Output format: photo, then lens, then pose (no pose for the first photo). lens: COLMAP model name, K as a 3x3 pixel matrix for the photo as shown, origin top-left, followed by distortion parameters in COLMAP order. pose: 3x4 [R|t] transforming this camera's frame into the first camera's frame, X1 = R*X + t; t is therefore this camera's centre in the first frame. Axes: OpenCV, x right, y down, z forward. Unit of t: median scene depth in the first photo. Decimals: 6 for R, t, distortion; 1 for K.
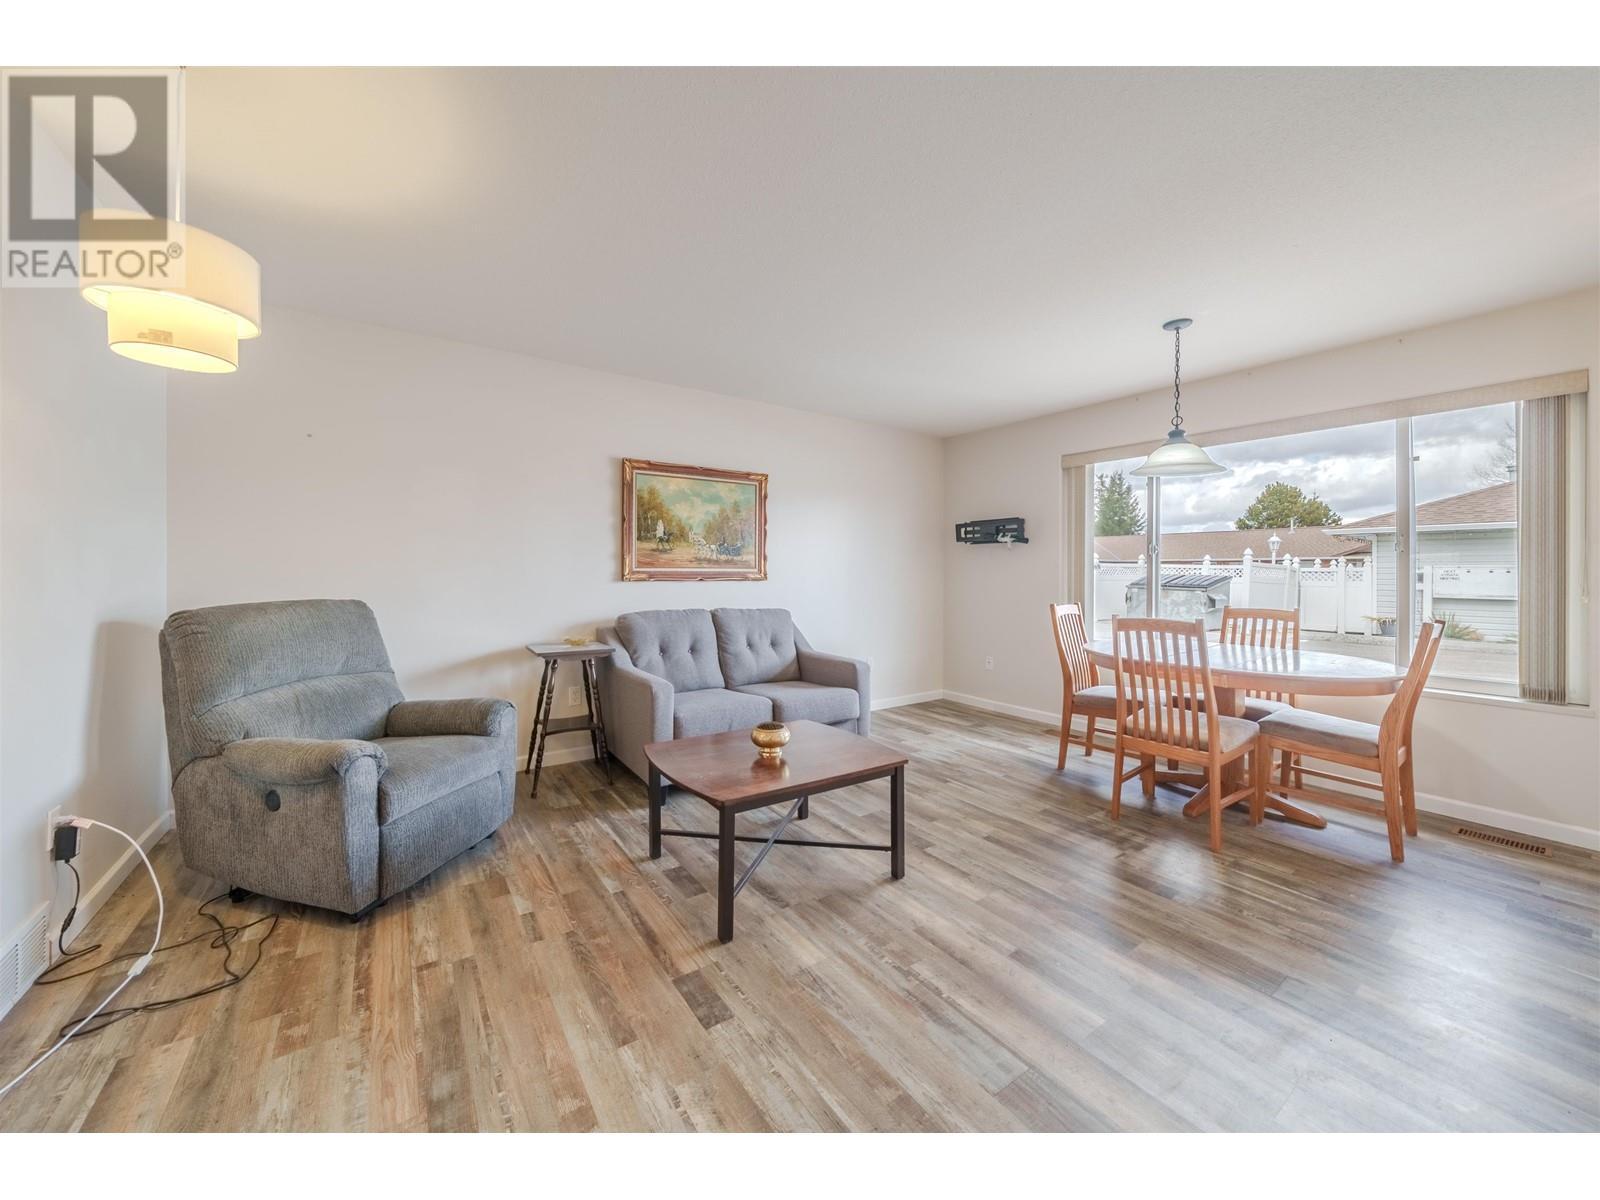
lens RADIAL K [[574.0, 0, 795.7], [0, 574.0, 556.0], [0, 0, 1]] dist [-0.003114, -0.002212]
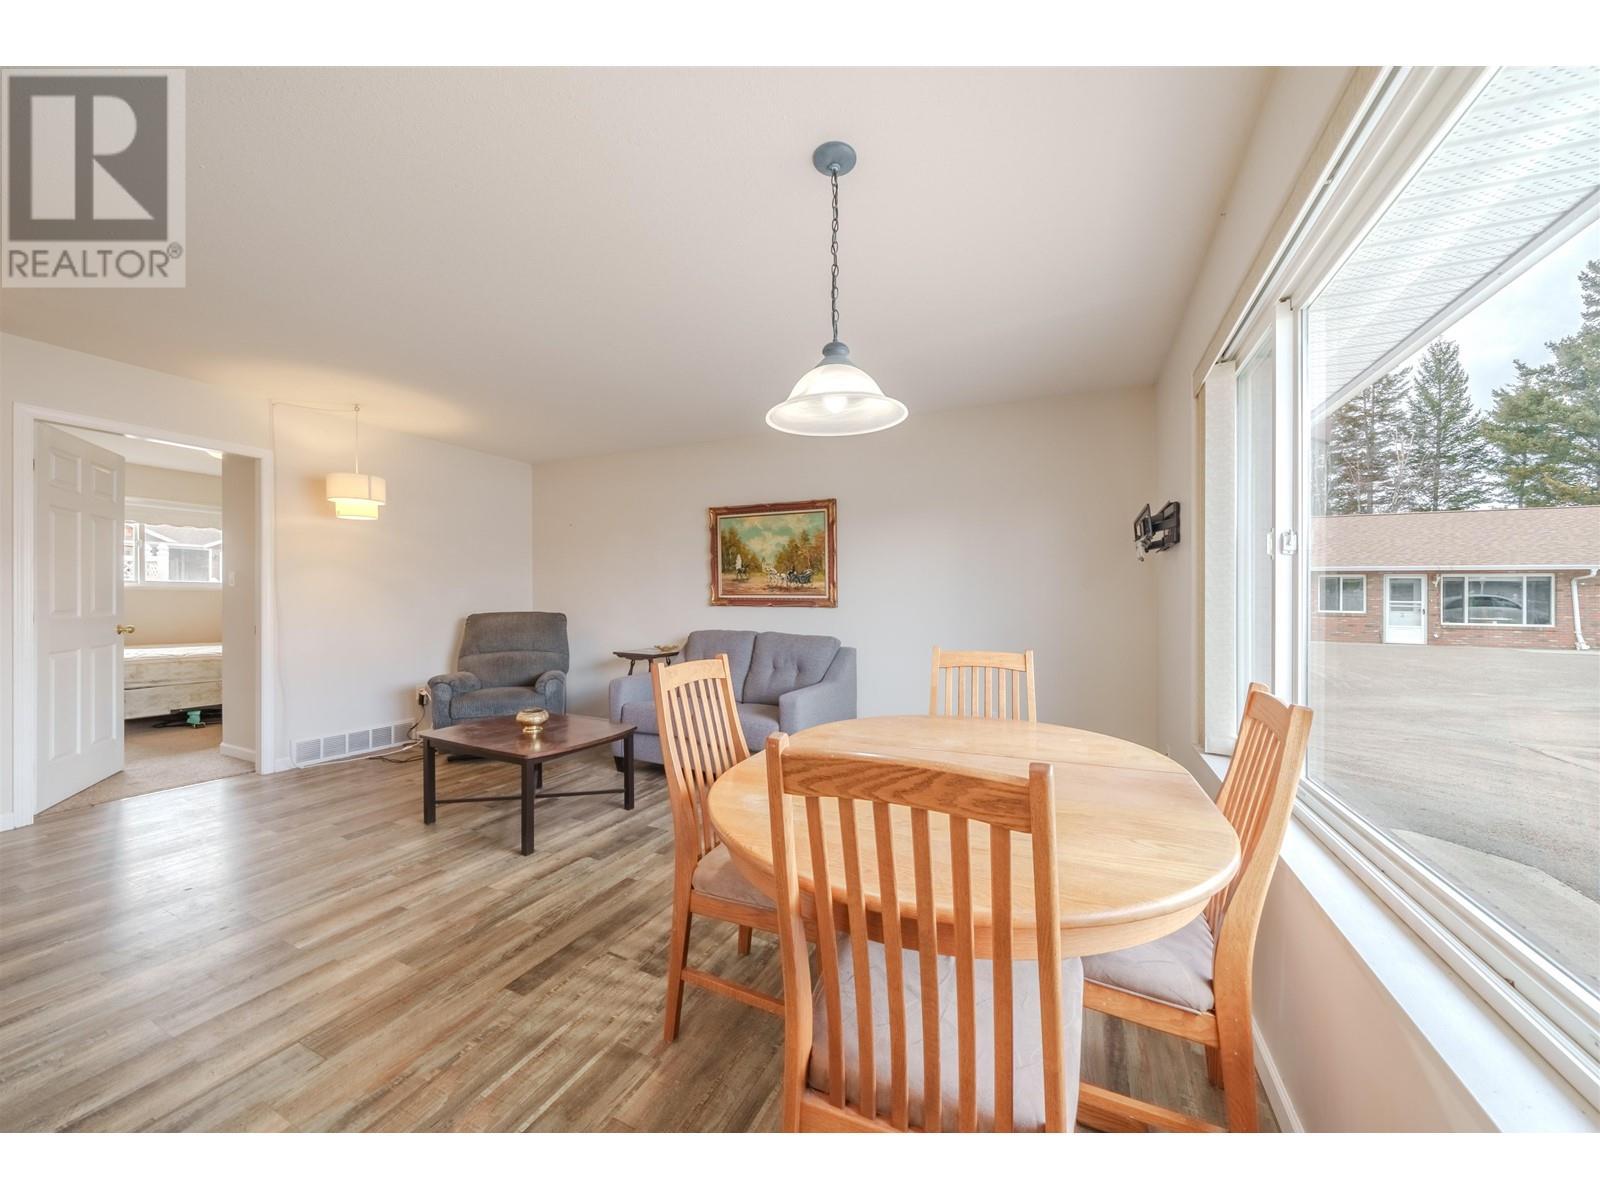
lens RADIAL K [[574.0, 0, 808.7], [0, 574.0, 602.4], [0, 0, 1]] dist [-0.003114, -0.002212]
pose [[0.516520, 0.005641, -0.856256, 0.866343], [0.022665, 0.999538, 0.020258, 0.015101], [0.855975, -0.029871, 0.516154, 0.522048]]
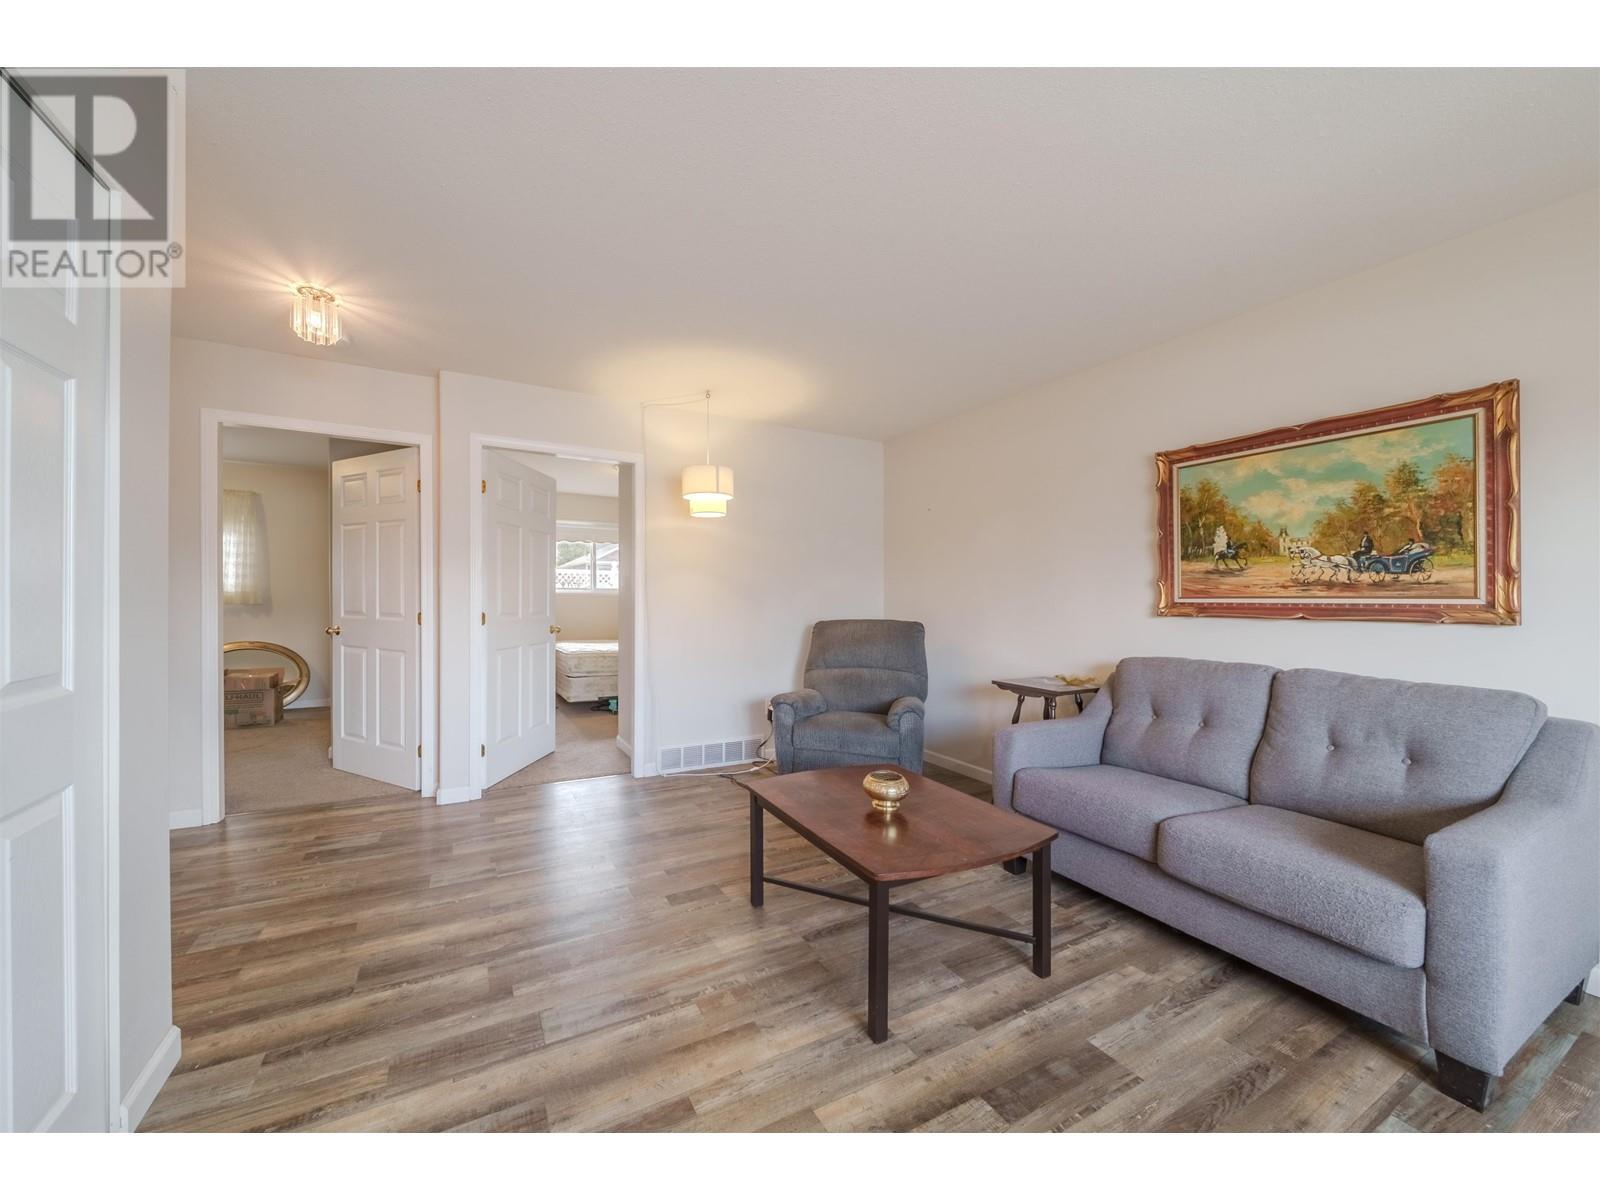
lens RADIAL K [[574.0, 0, 749.8], [0, 574.0, 609.8], [0, 0, 1]] dist [-0.003114, -0.002212]
pose [[-0.131162, 0.014864, -0.991250, 0.513037], [0.025772, 0.999601, 0.011580, 0.012699], [0.991026, -0.024027, -0.131493, 0.550288]]
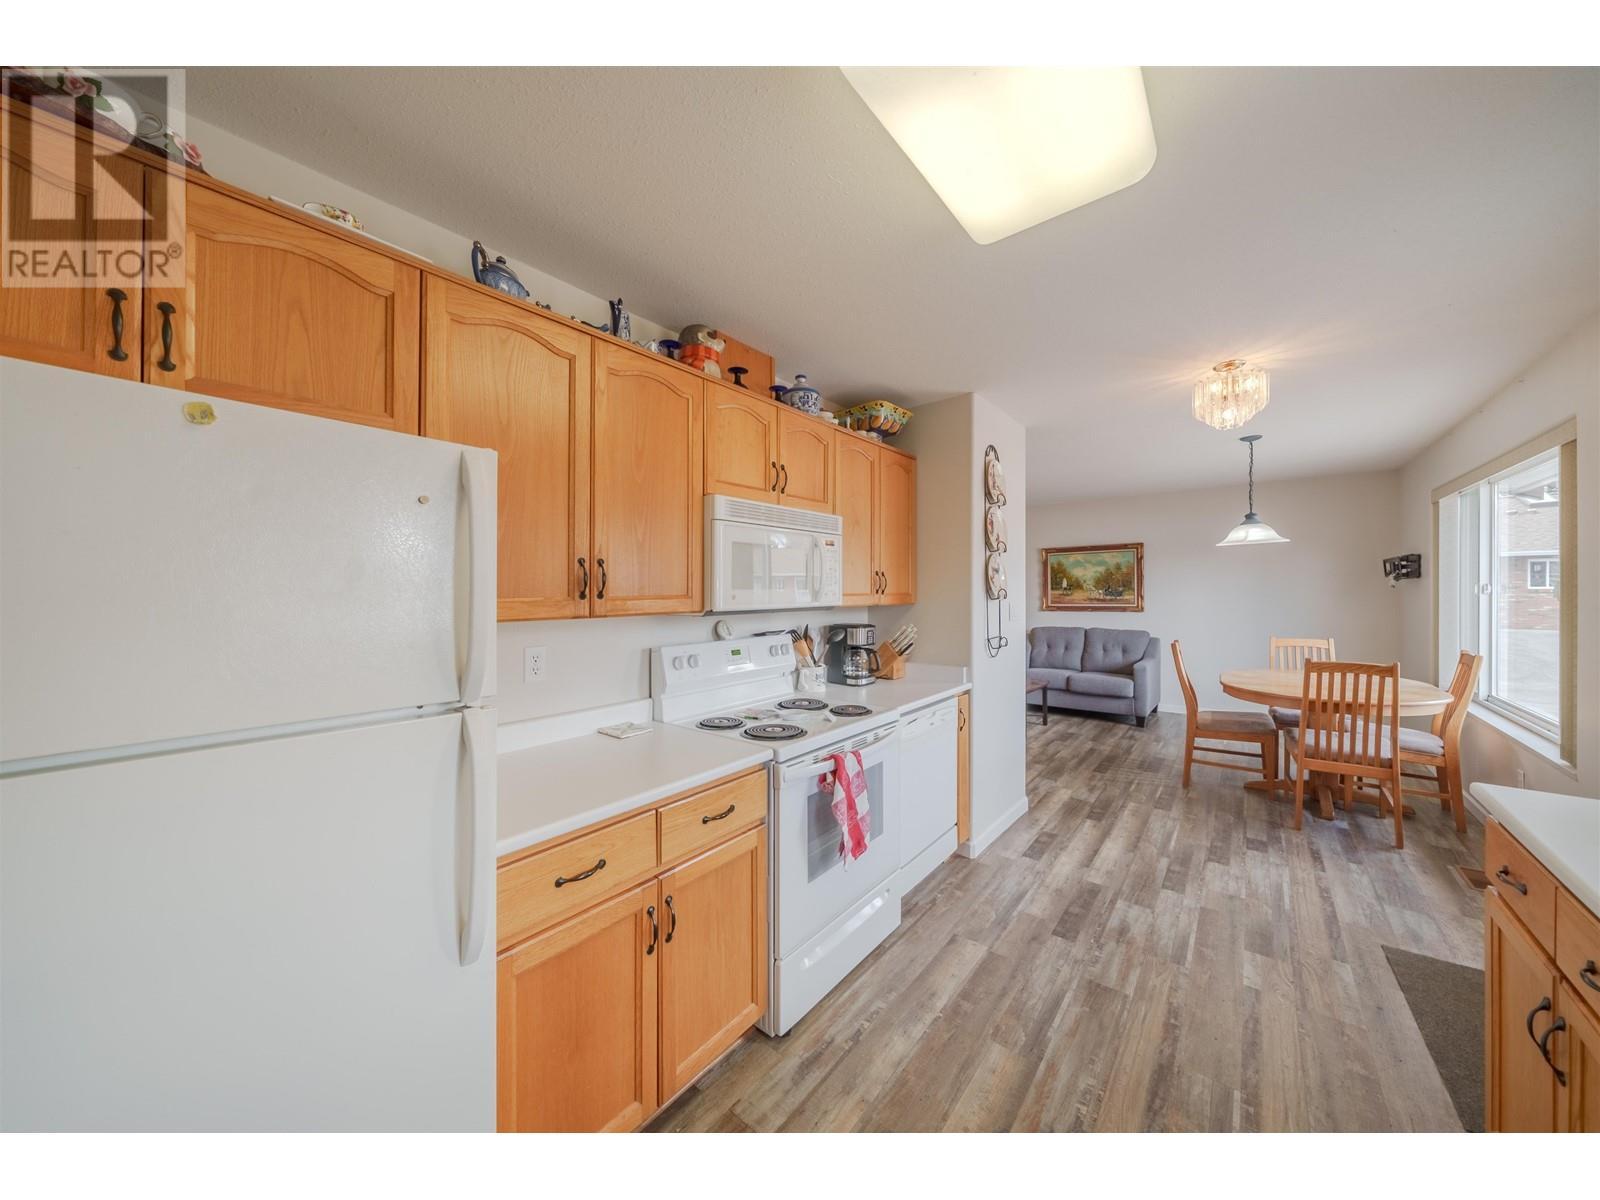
lens RADIAL K [[544.2, 0, 803.3], [0, 544.2, 605.6], [0, 0, 1]] dist [-0.009013, -0.000398]
pose [[0.280752, 0.016737, -0.959634, 1.228493], [0.043098, 0.998620, 0.030026, -0.064676], [0.958812, -0.049788, 0.279643, -0.304237]]
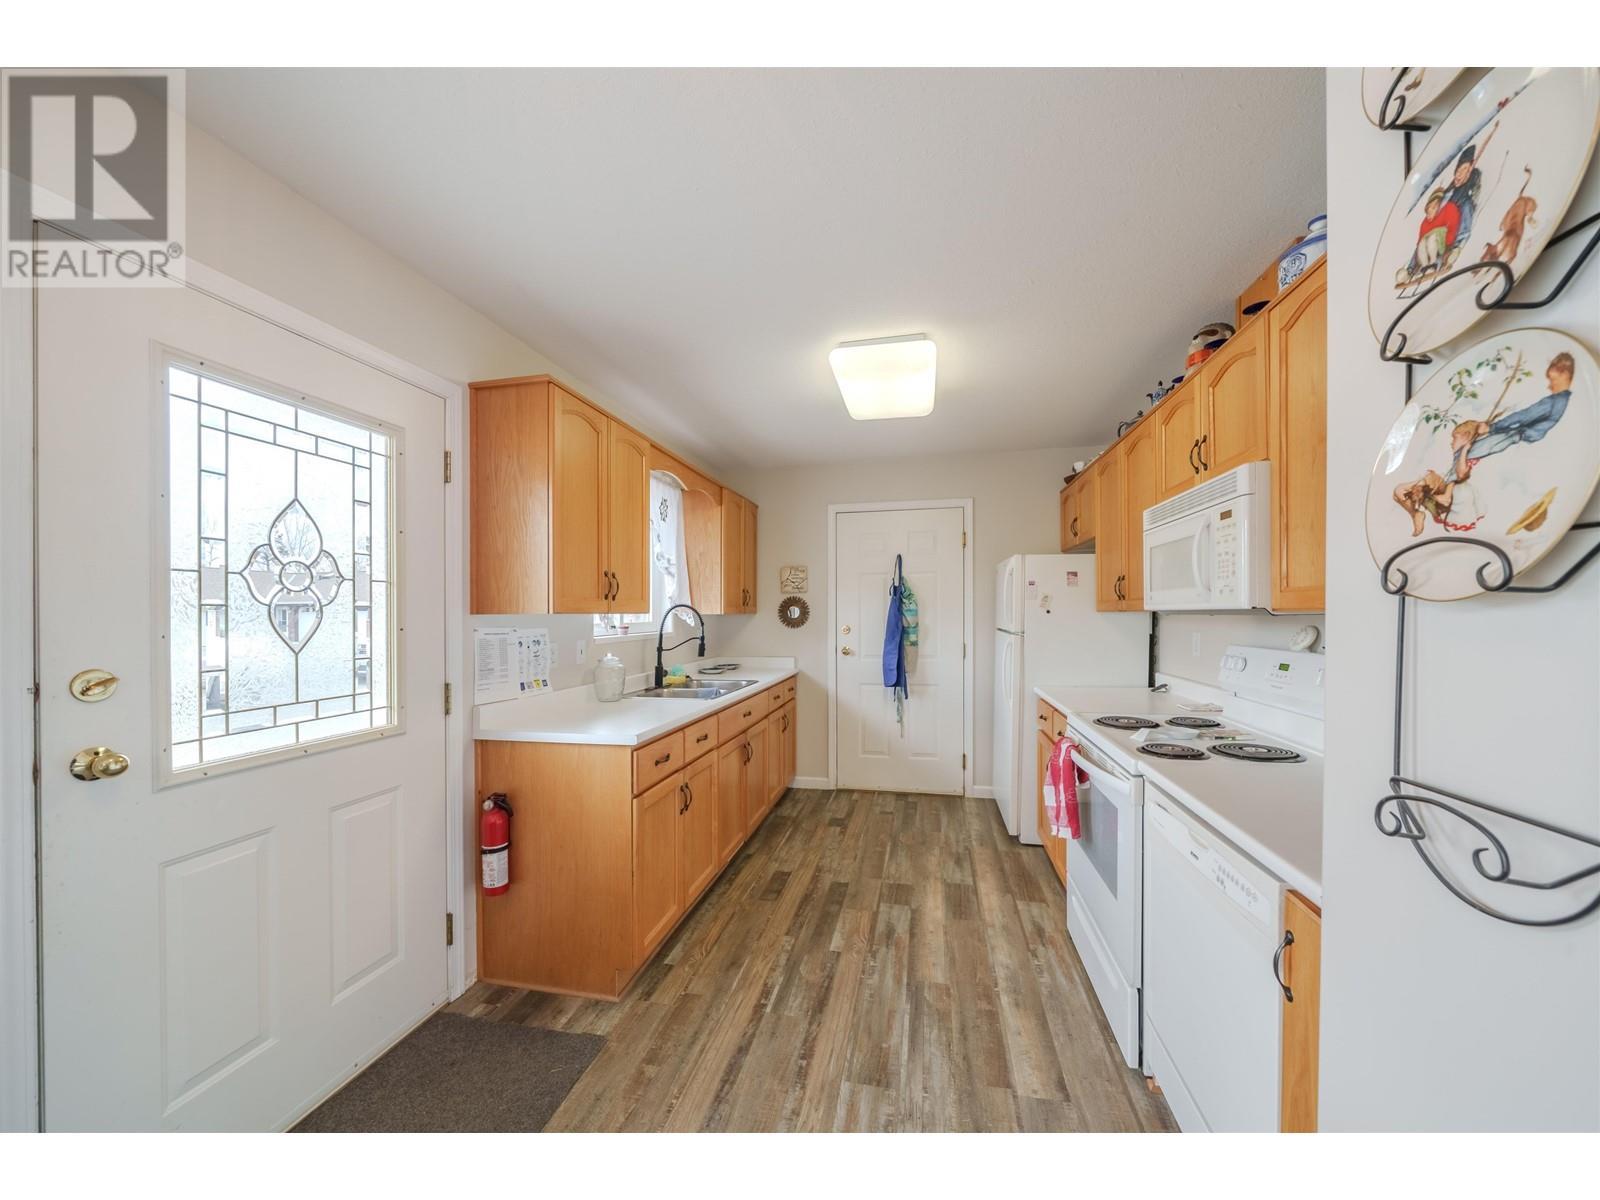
lens RADIAL K [[574.0, 0, 803.8], [0, 574.0, 628.5], [0, 0, 1]] dist [-0.003114, -0.002212]
pose [[-0.687091, -0.016750, 0.726378, 0.570276], [-0.020965, 0.999775, 0.003223, -0.026344], [-0.726268, -0.013014, -0.687288, 0.412595]]
